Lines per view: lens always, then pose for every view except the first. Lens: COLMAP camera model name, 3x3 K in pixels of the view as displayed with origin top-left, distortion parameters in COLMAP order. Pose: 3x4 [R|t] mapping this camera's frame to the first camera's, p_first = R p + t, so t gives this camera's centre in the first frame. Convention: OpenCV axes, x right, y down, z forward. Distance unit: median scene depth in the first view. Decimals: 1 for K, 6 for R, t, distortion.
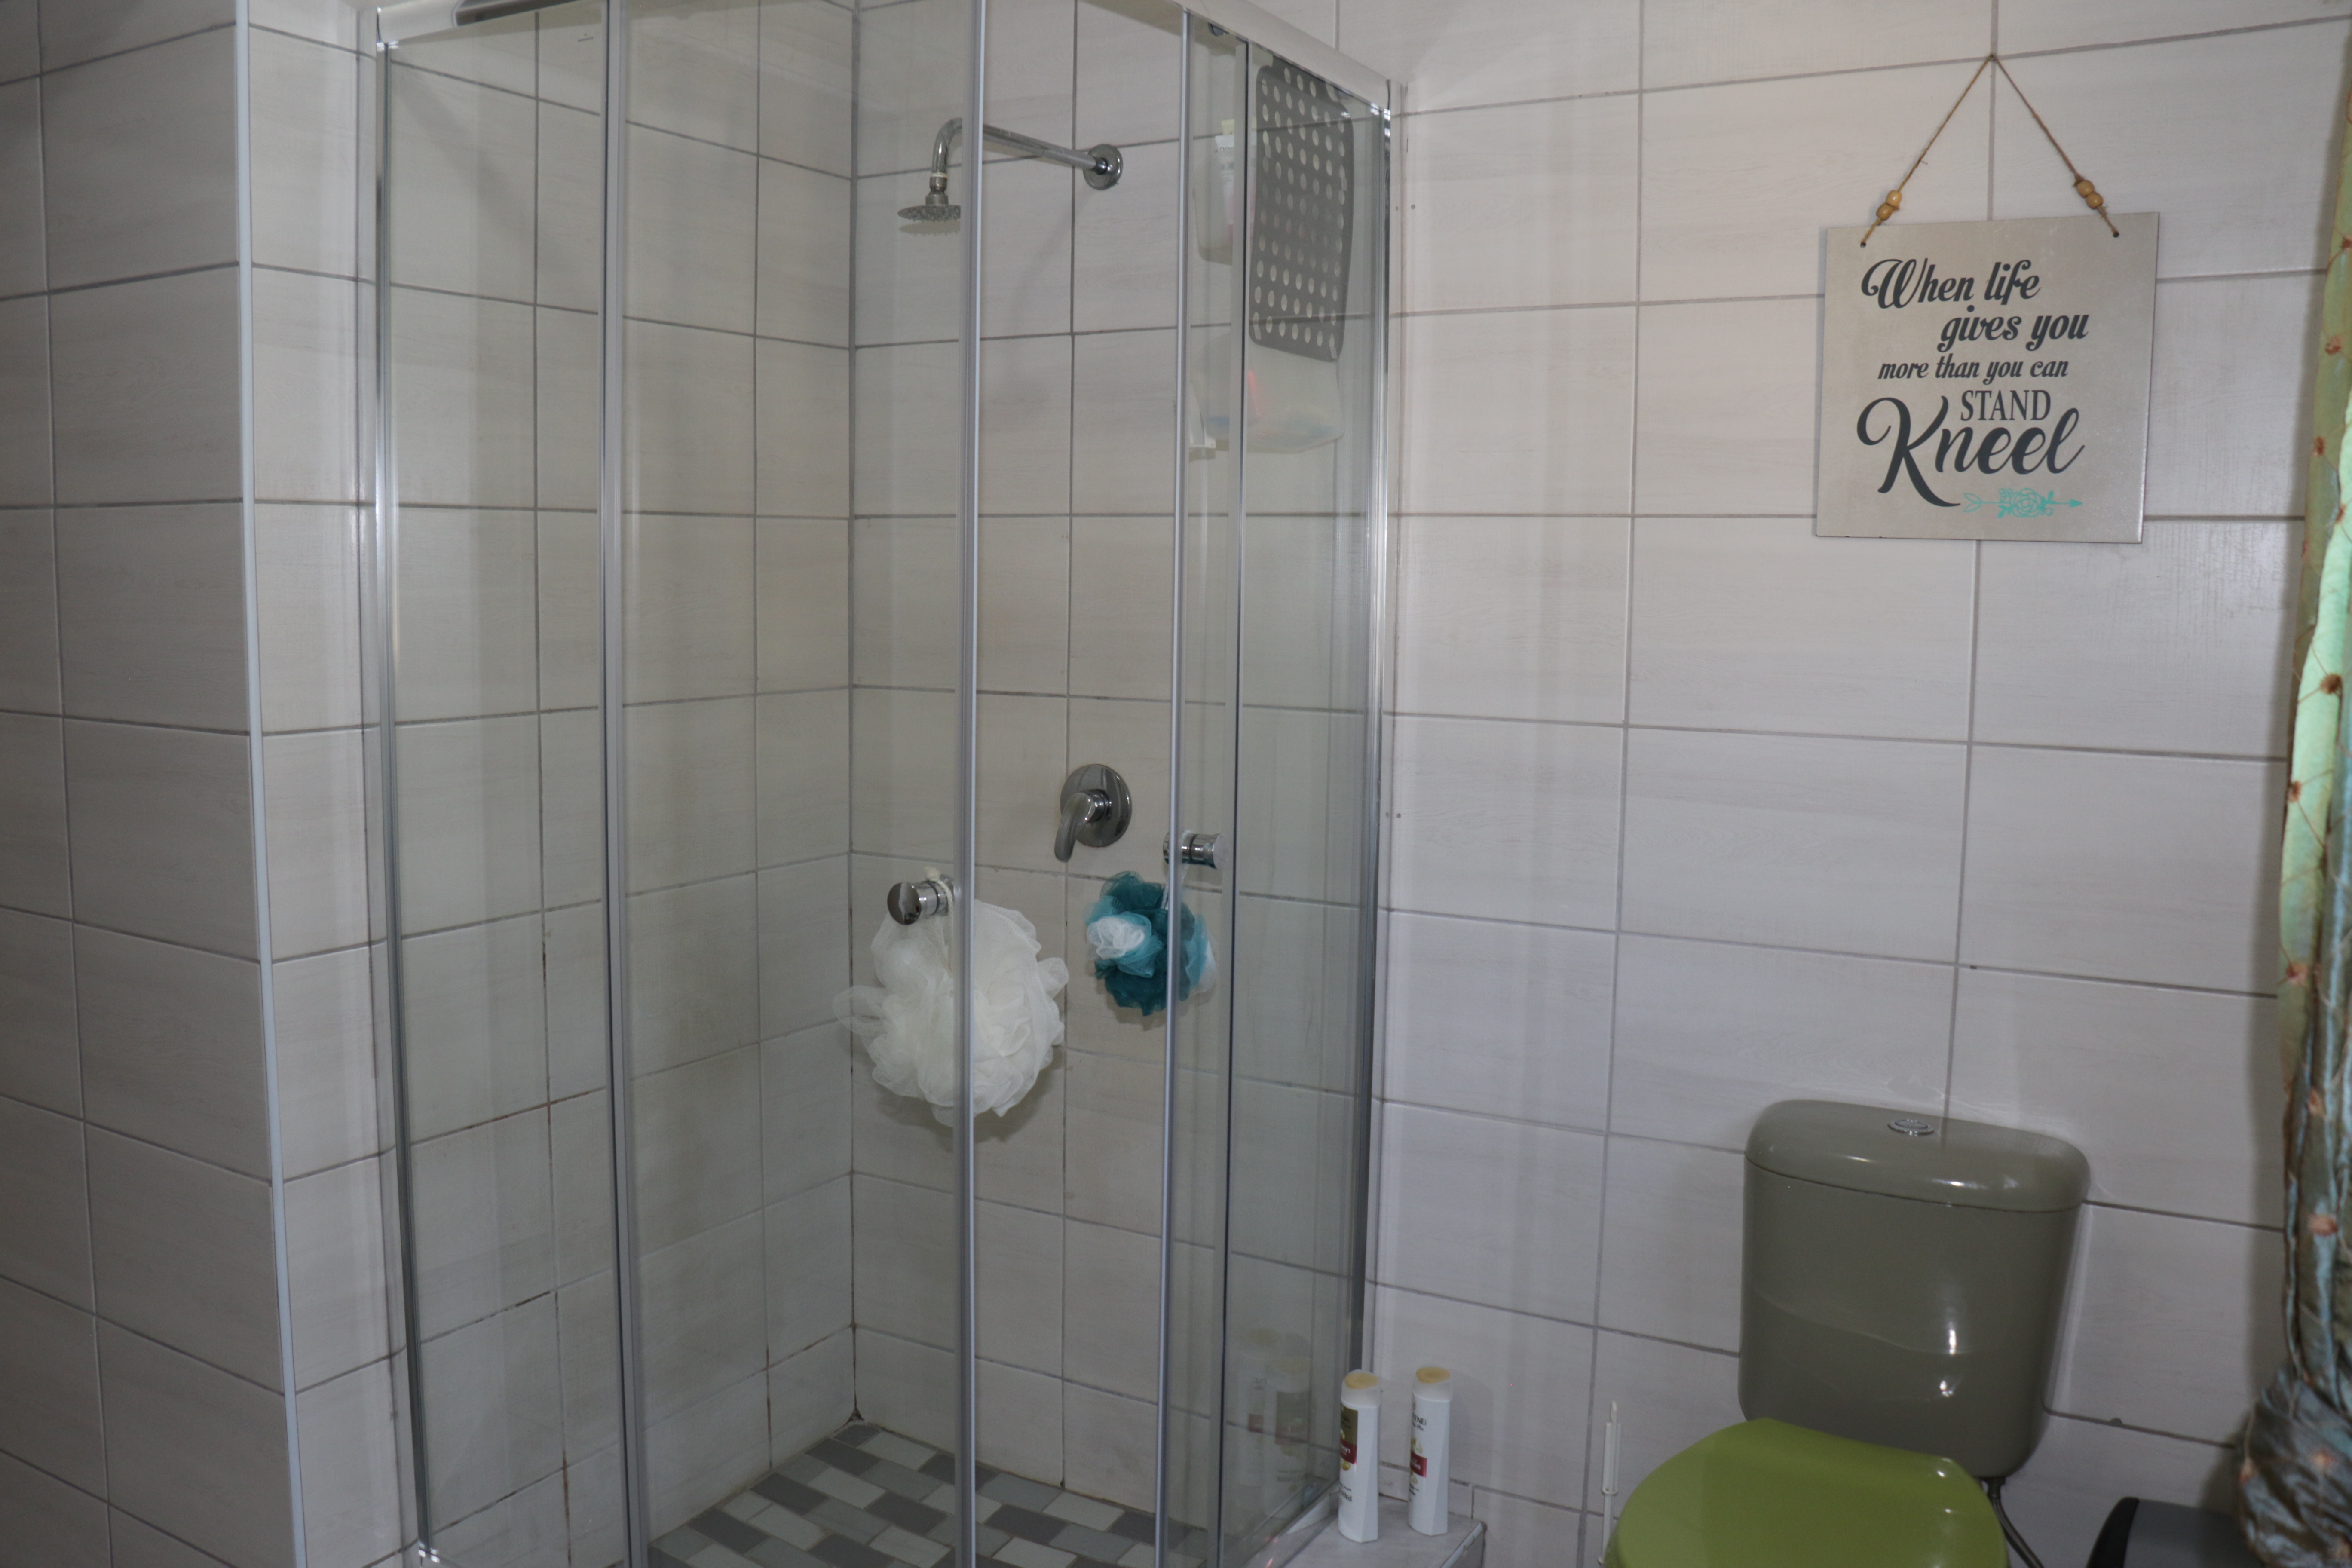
lens RADIAL K [[1907.3, 0, 1176.0], [0, 1907.3, 784.0], [0, 0, 1]] dist [-0.172748, 0.153455]
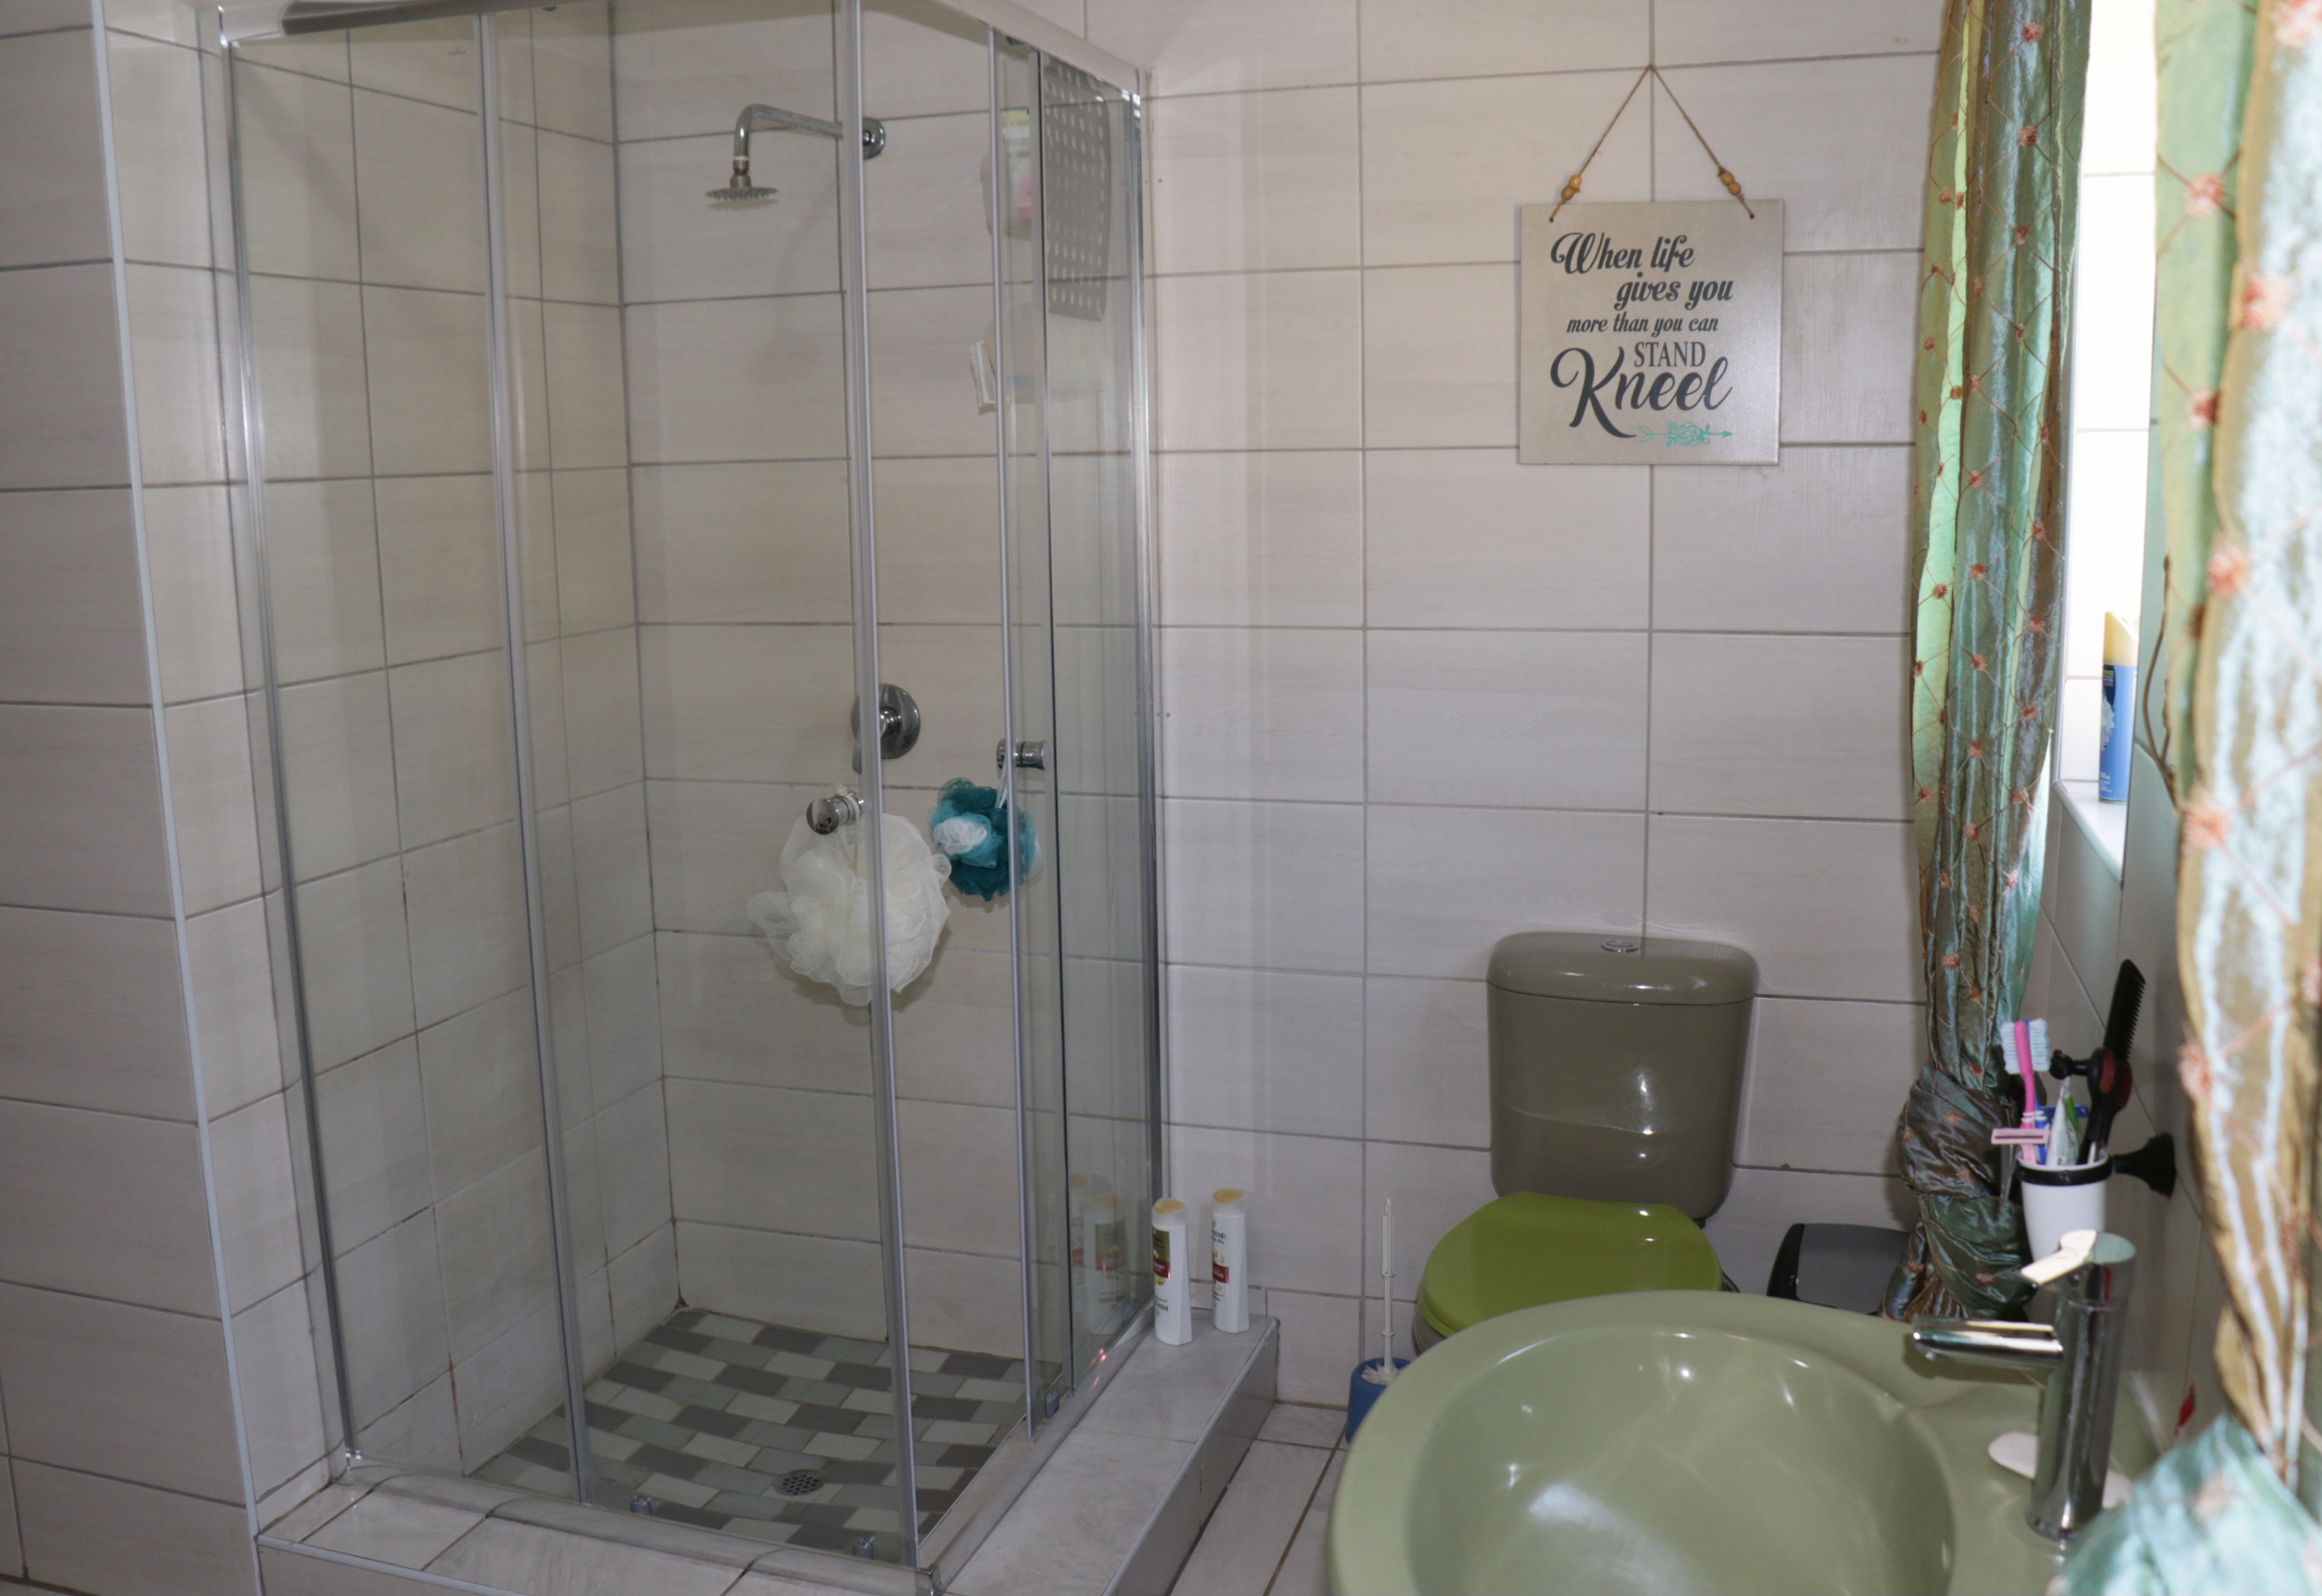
lens RADIAL K [[2028.6, 0, 1161.0], [0, 2028.6, 798.0], [0, 0, 1]] dist [-0.173126, 0.186222]
pose [[0.975291, -0.067284, 0.210428, -0.164228], [0.054451, 0.996319, 0.066204, -0.016412], [-0.214108, -0.053111, 0.975365, -0.215983]]
